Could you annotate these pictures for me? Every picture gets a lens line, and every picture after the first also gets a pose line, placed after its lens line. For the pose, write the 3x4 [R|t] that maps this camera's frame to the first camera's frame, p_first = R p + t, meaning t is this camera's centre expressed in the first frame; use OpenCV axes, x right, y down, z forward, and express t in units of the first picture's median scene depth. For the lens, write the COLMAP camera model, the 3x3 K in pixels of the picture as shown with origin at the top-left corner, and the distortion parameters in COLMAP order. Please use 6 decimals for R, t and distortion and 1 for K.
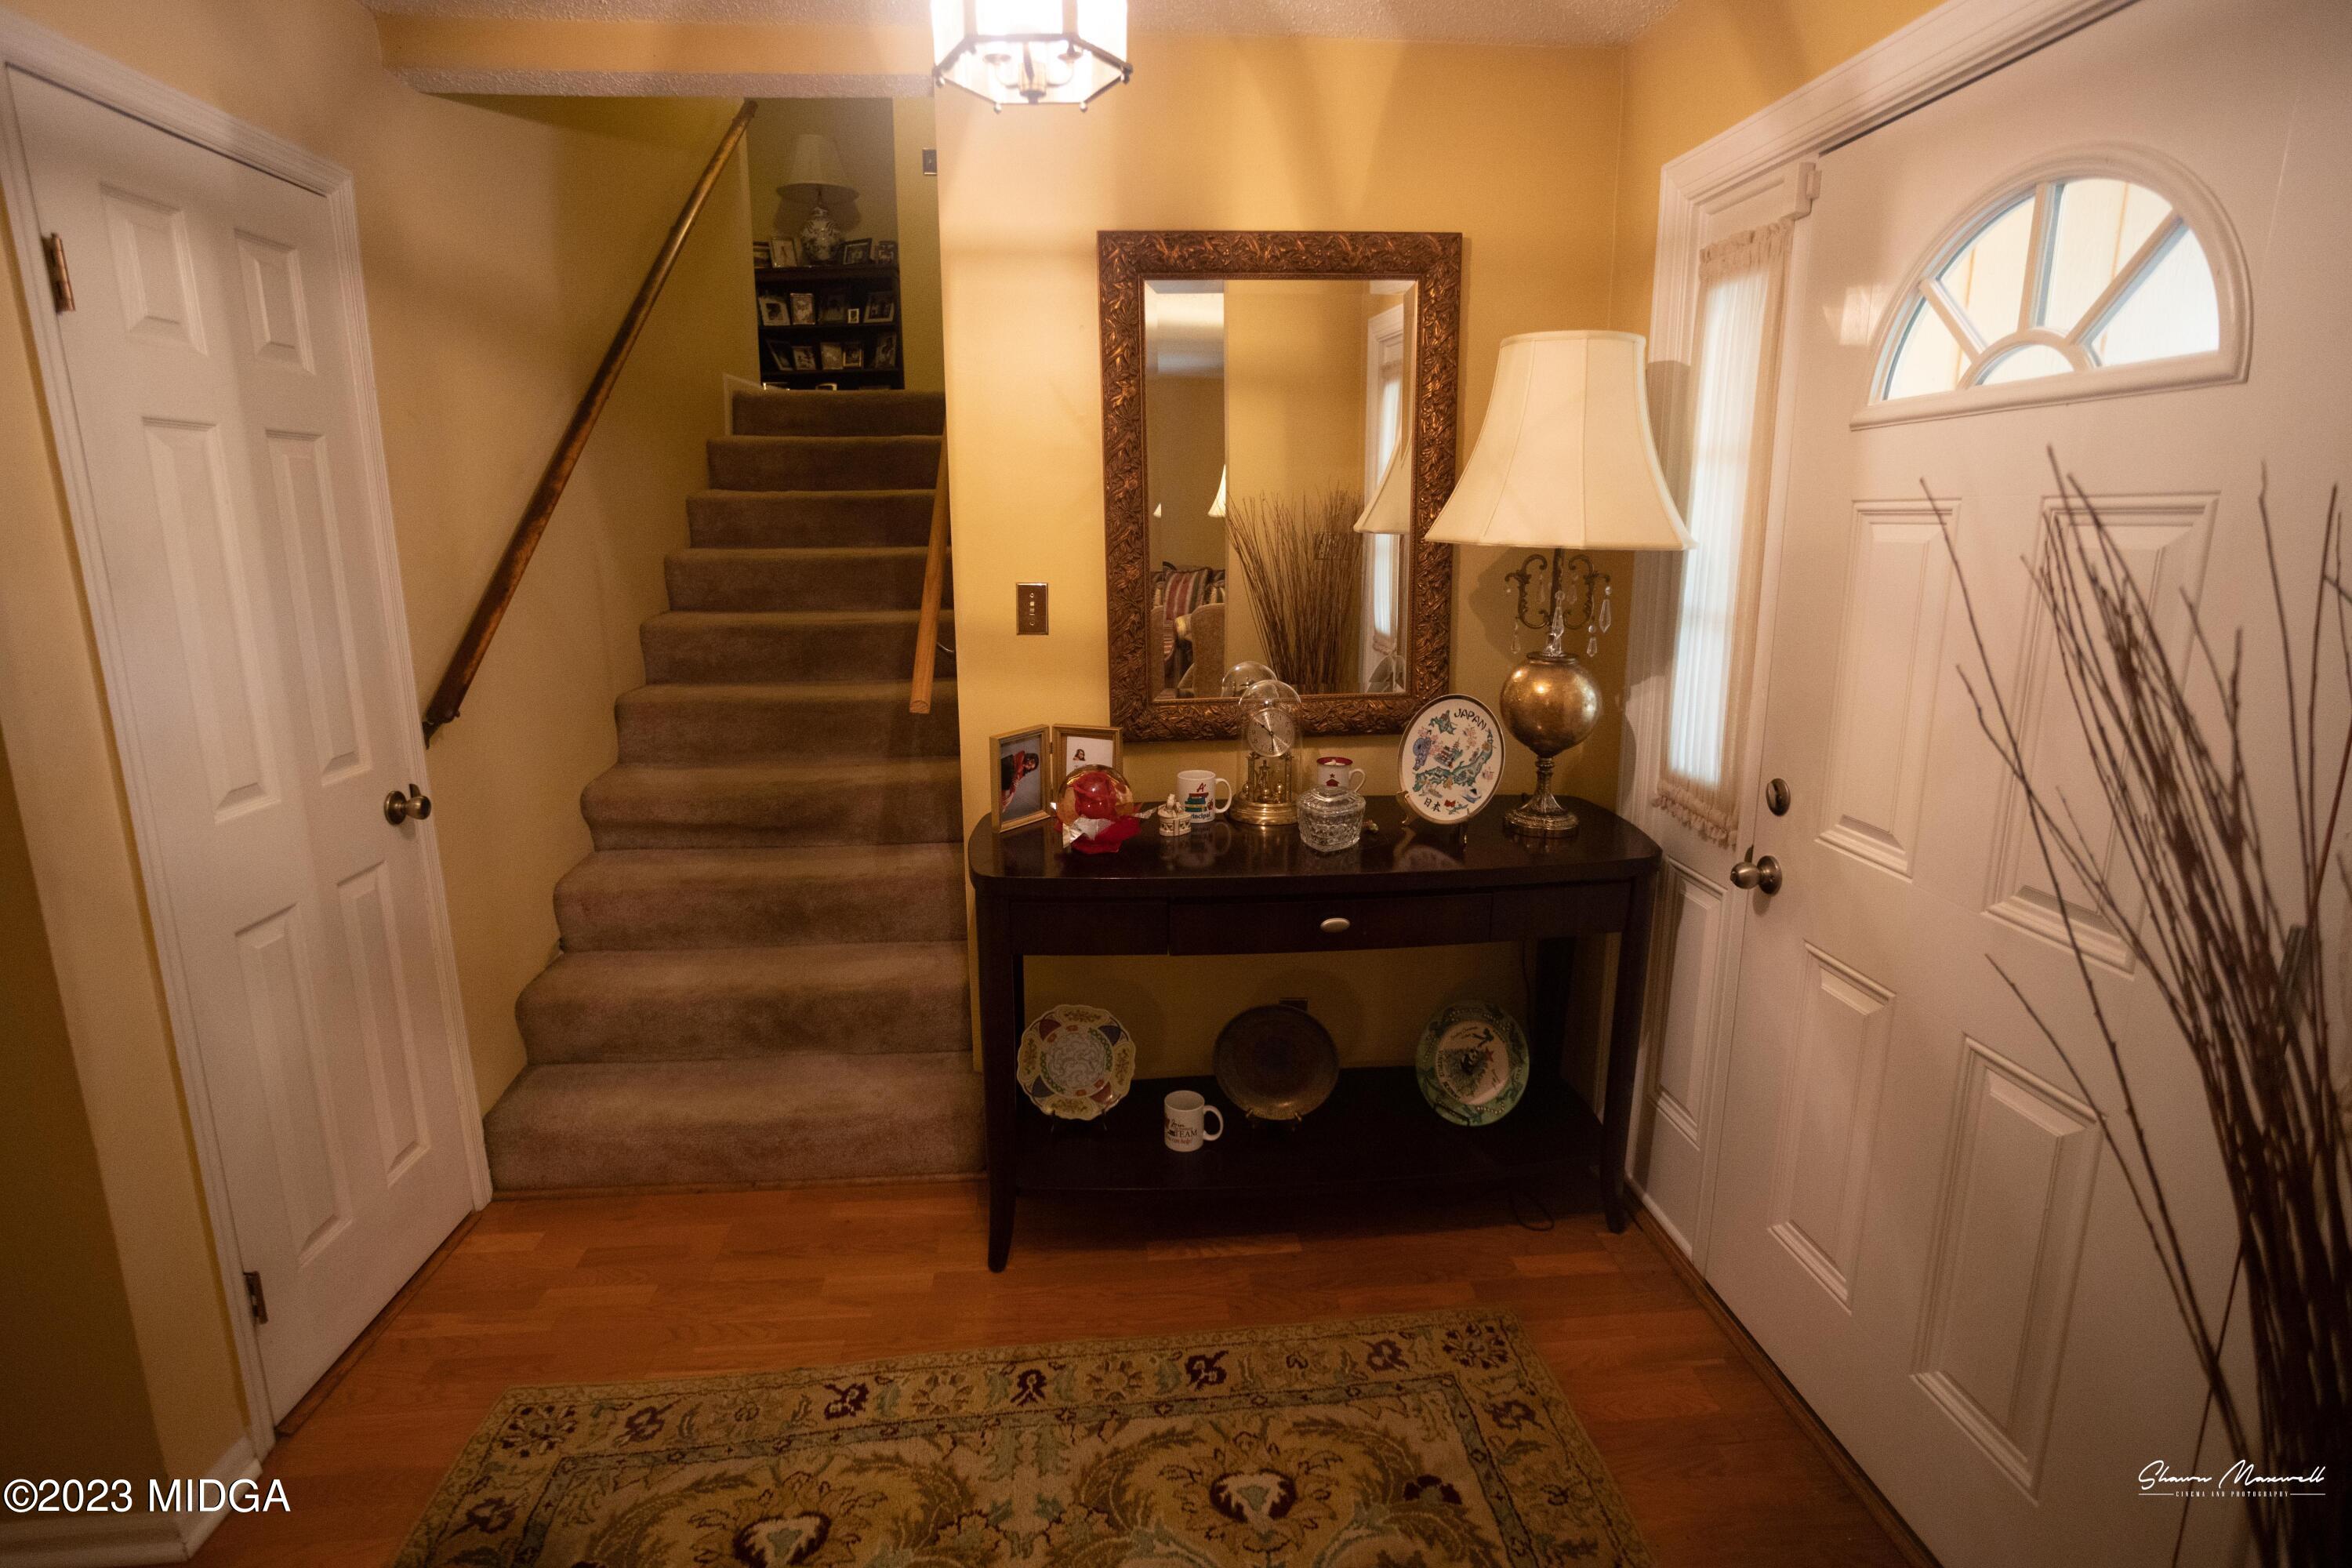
lens RADIAL K [[1153.4, 0, 1173.3], [0, 1153.4, 782.8], [0, 0, 1]] dist [-0.028973, 0.003006]
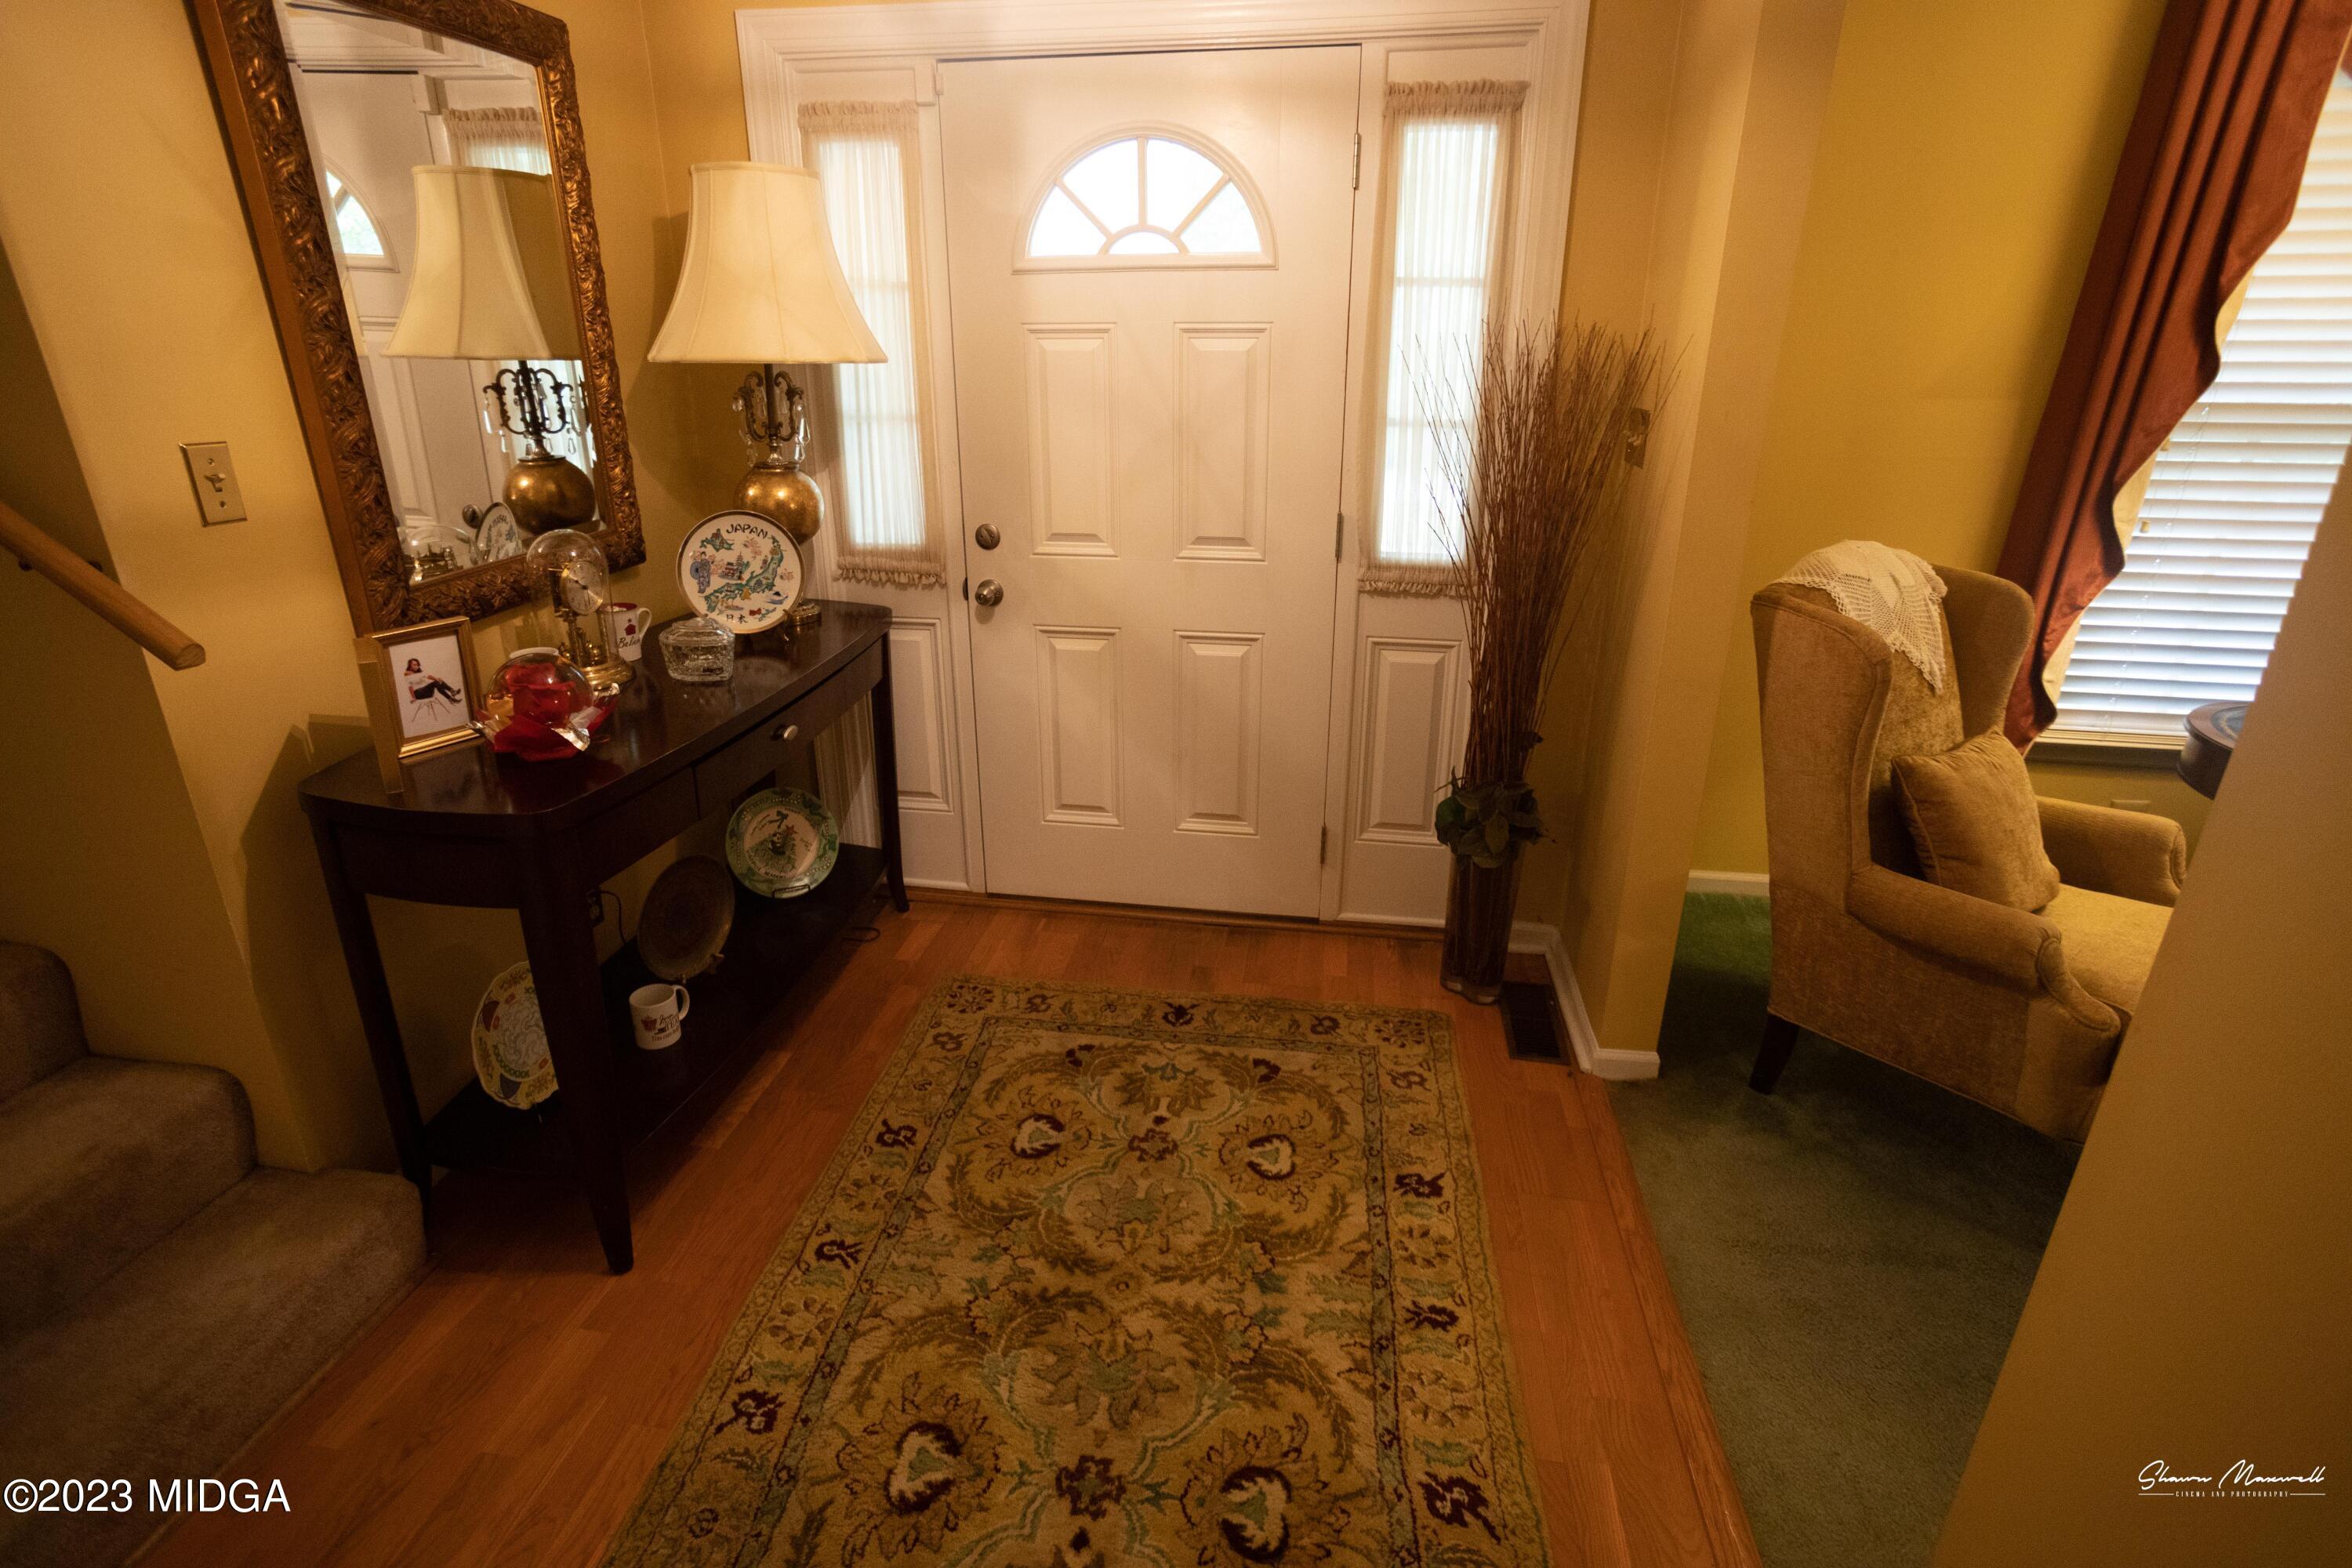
lens RADIAL K [[1137.9, 0, 1170.7], [0, 1137.9, 775.0], [0, 0, 1]] dist [-0.017096, 0.001747]
pose [[0.234242, -0.349658, 0.907122, -0.694327], [0.217944, 0.928219, 0.301512, -0.076891], [-0.947434, 0.127075, 0.293634, 0.334215]]
